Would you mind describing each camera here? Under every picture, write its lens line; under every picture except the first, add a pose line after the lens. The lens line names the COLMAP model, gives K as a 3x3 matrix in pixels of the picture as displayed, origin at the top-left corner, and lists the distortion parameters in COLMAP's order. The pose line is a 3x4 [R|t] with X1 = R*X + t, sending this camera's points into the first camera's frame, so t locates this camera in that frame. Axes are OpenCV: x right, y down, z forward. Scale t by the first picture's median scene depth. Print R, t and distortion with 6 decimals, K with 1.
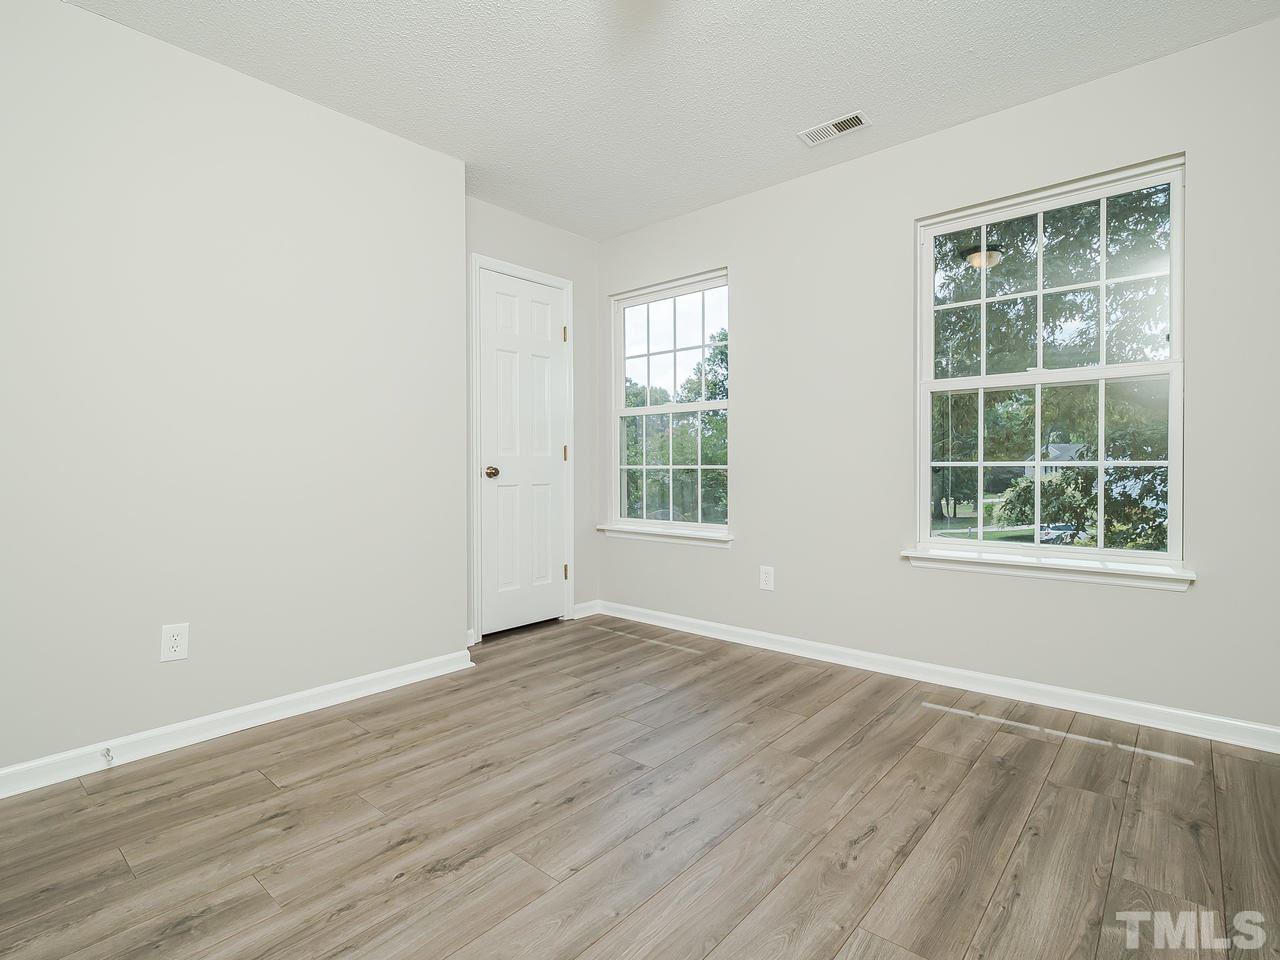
lens RADIAL K [[664.1, 0, 644.5], [0, 664.1, 476.4], [0, 0, 1]] dist [-0.005674, 0.000078]
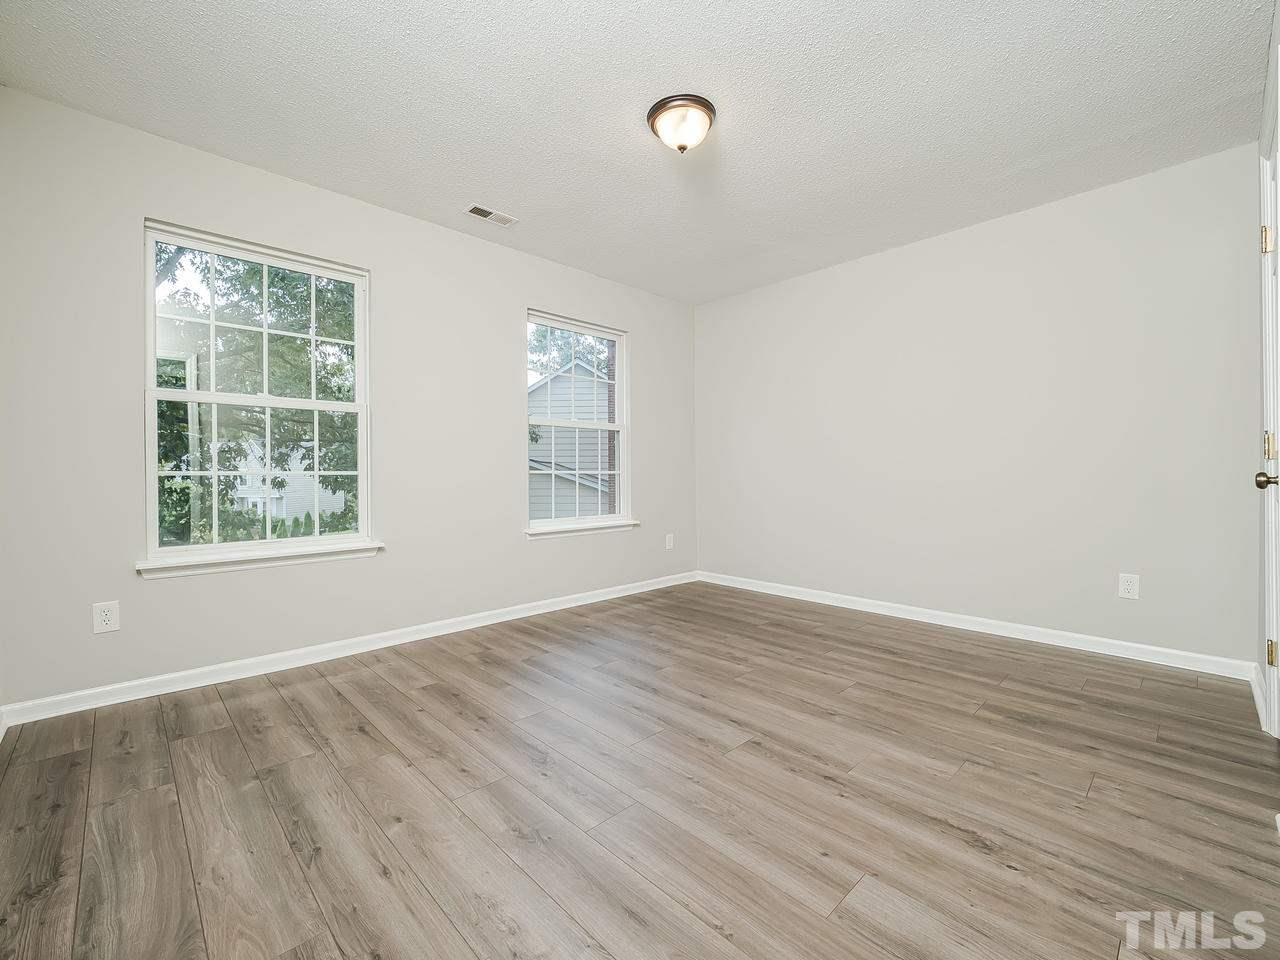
lens RADIAL K [[539.7, 0, 638.9], [0, 539.7, 473.7], [0, 0, 1]] dist [-0.008453, -0.000502]
pose [[0.096769, 0.012247, 0.995232, -0.756448], [0.010836, 0.999852, -0.013357, 0.002783], [-0.995248, 0.012077, 0.096622, 0.578574]]
